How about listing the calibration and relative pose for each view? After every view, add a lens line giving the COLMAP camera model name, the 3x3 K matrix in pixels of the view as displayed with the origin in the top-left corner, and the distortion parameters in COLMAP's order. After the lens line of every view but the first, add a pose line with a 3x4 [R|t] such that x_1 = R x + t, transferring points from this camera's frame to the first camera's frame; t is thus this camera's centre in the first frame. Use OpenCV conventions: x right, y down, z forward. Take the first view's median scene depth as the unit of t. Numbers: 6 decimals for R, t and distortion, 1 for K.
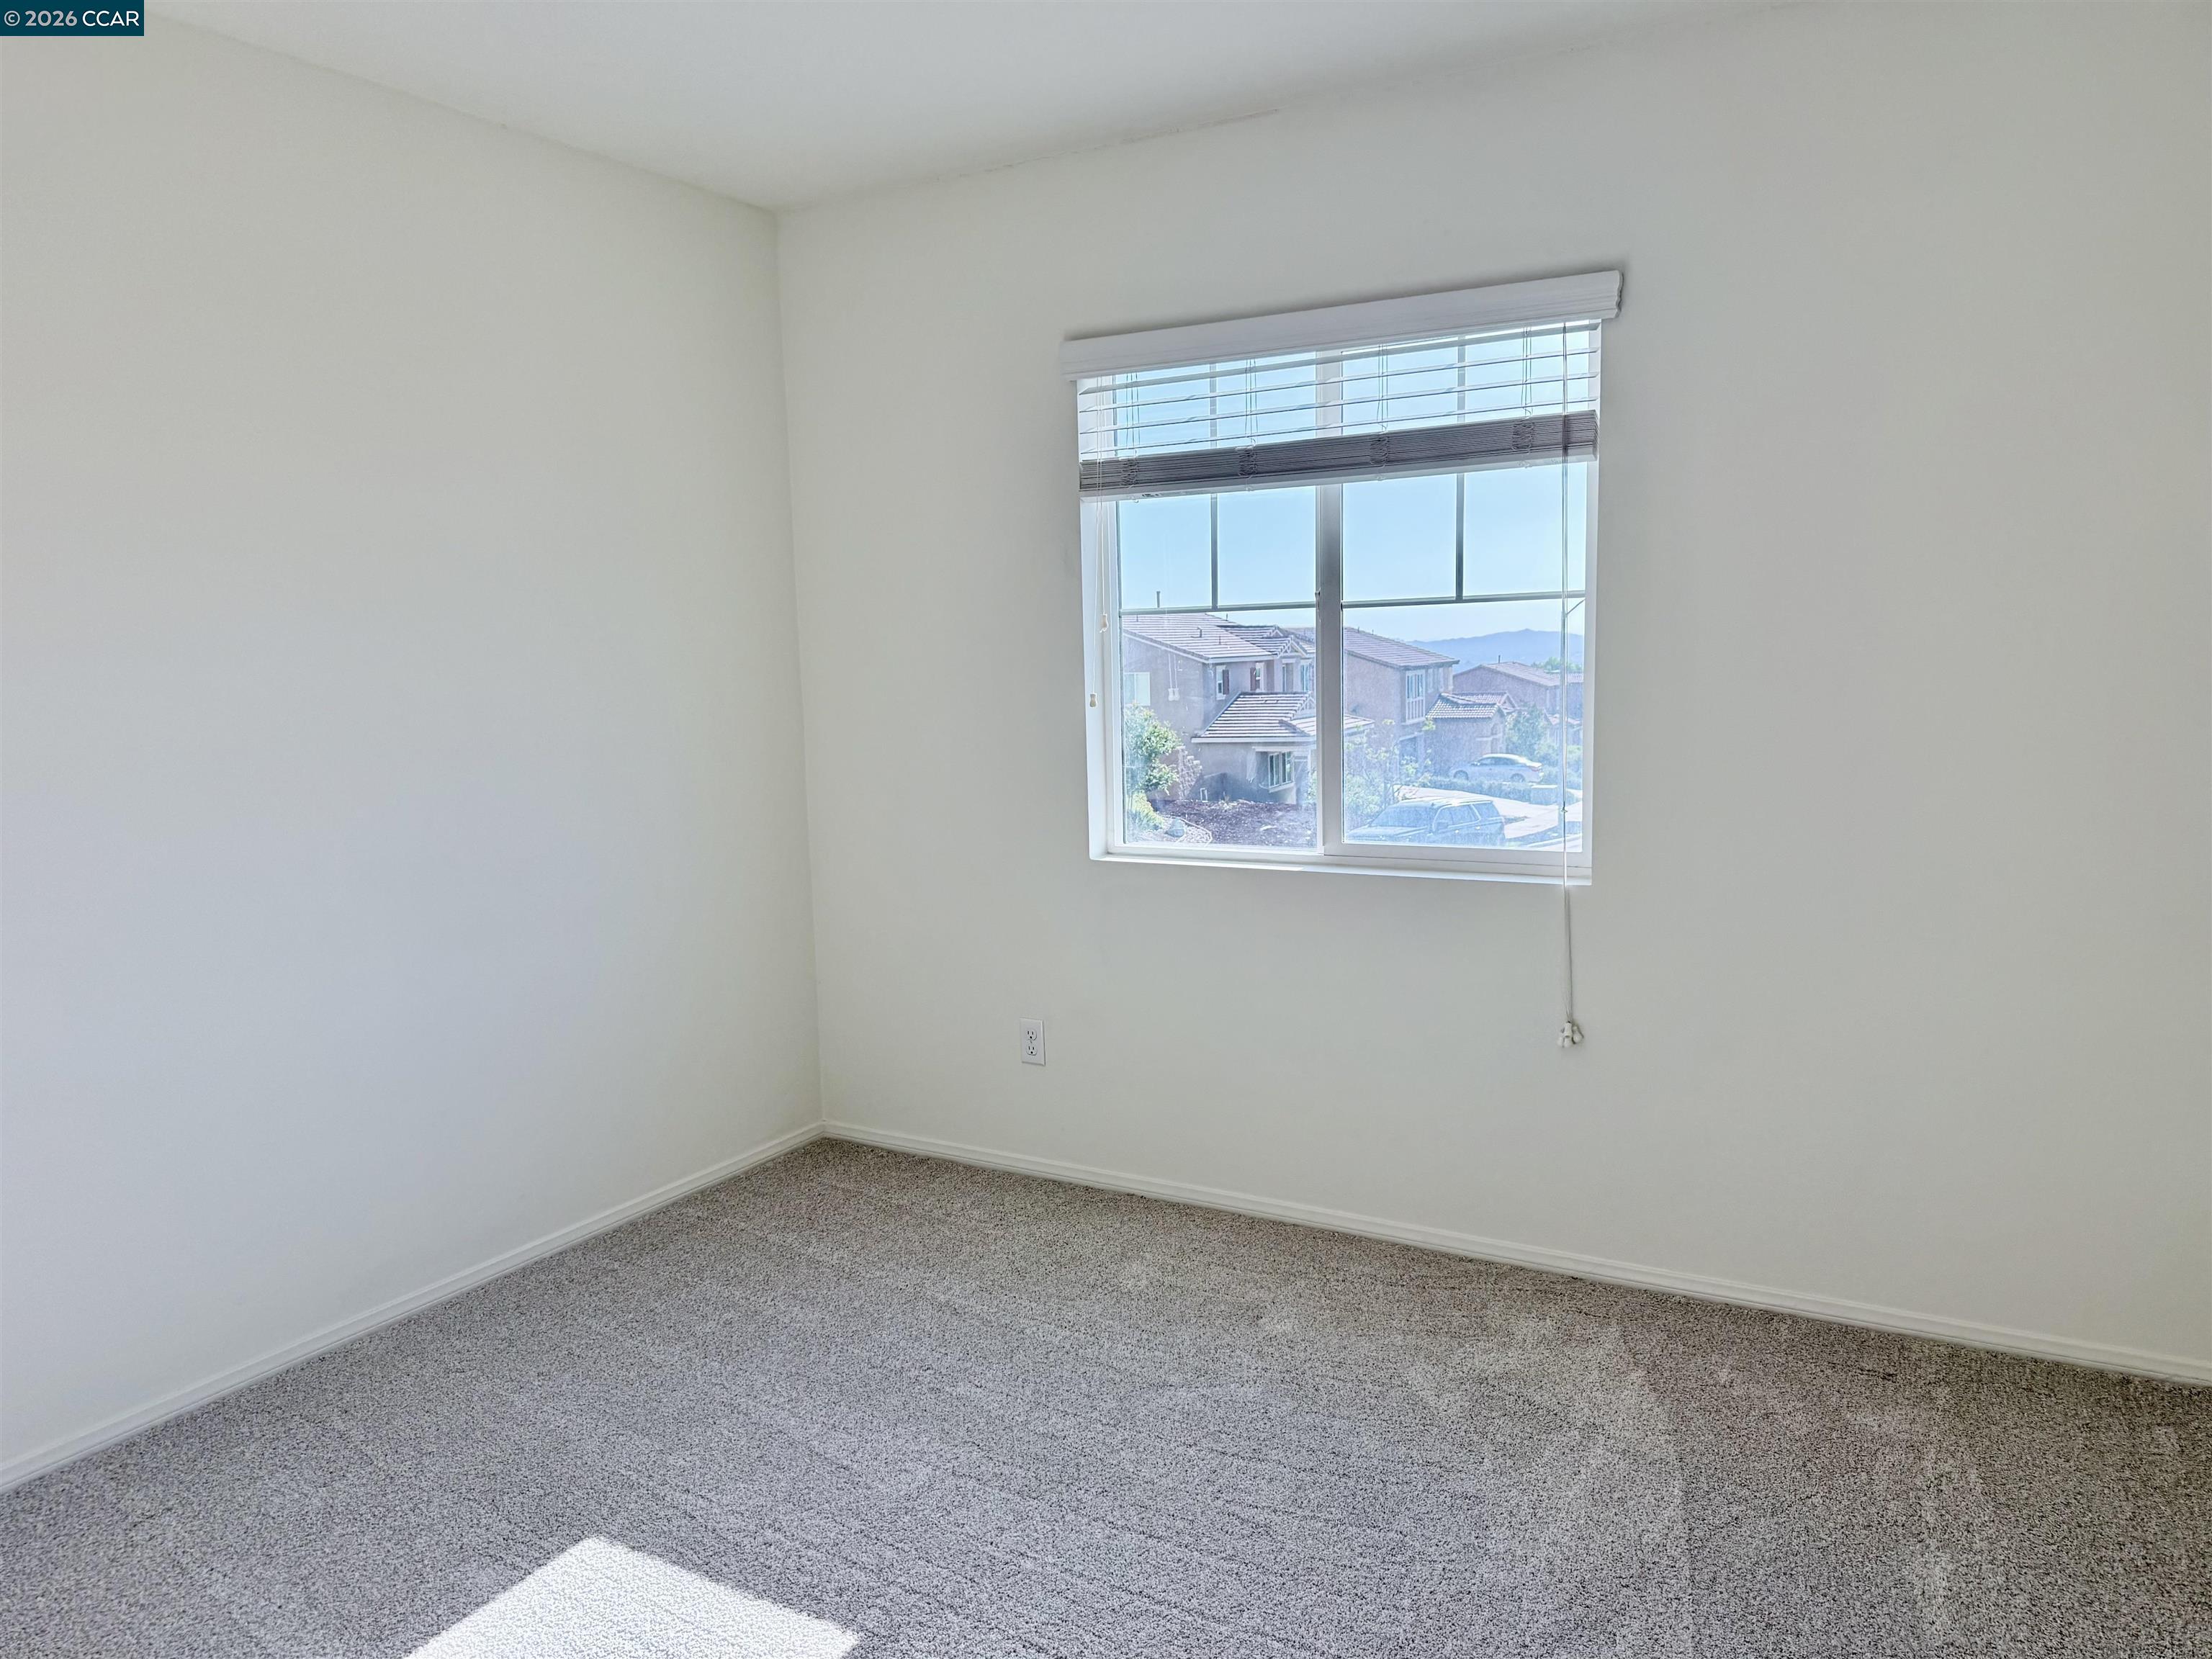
lens RADIAL K [[1542.6, 0, 1098.9], [0, 1542.6, 811.1], [0, 0, 1]] dist [0.014043, -0.023113]
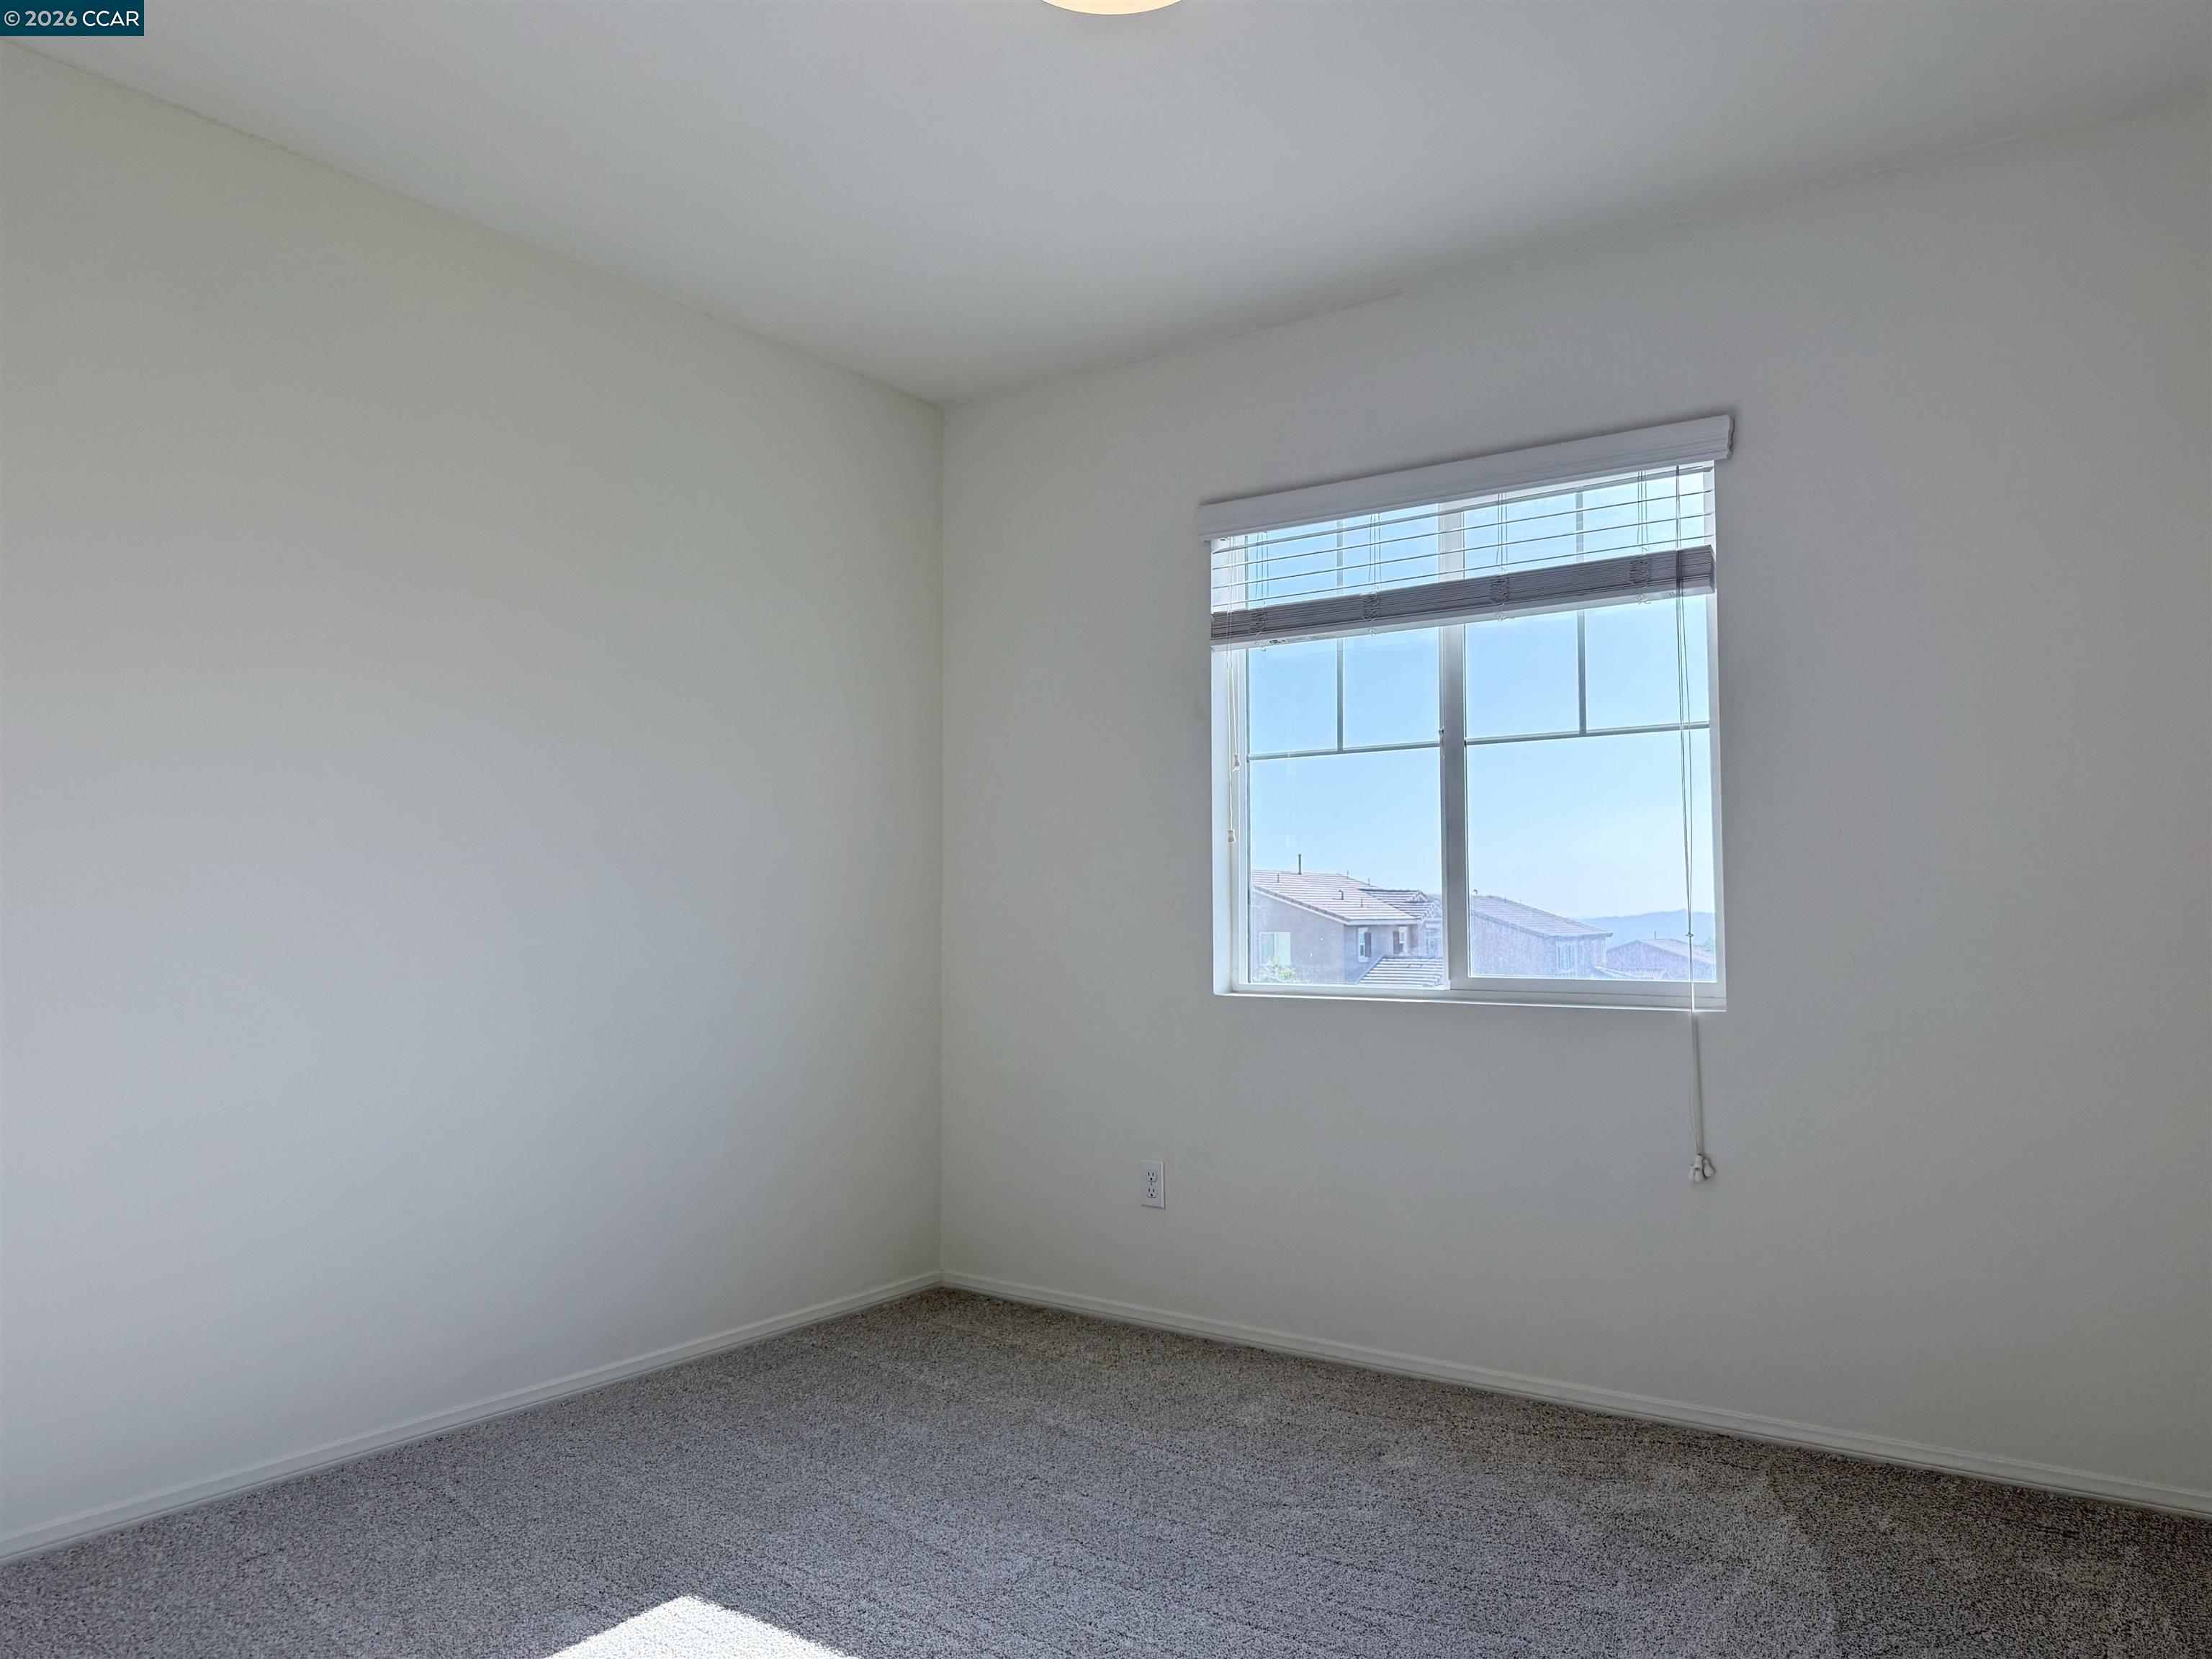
lens RADIAL K [[1542.6, 0, 1100.5], [0, 1542.6, 820.1], [0, 0, 1]] dist [0.014043, -0.023113]
pose [[0.995673, 0.015815, -0.091567, 0.012978], [-0.030592, 0.986267, -0.162301, 0.104228], [0.087743, 0.164400, 0.982483, -0.019819]]
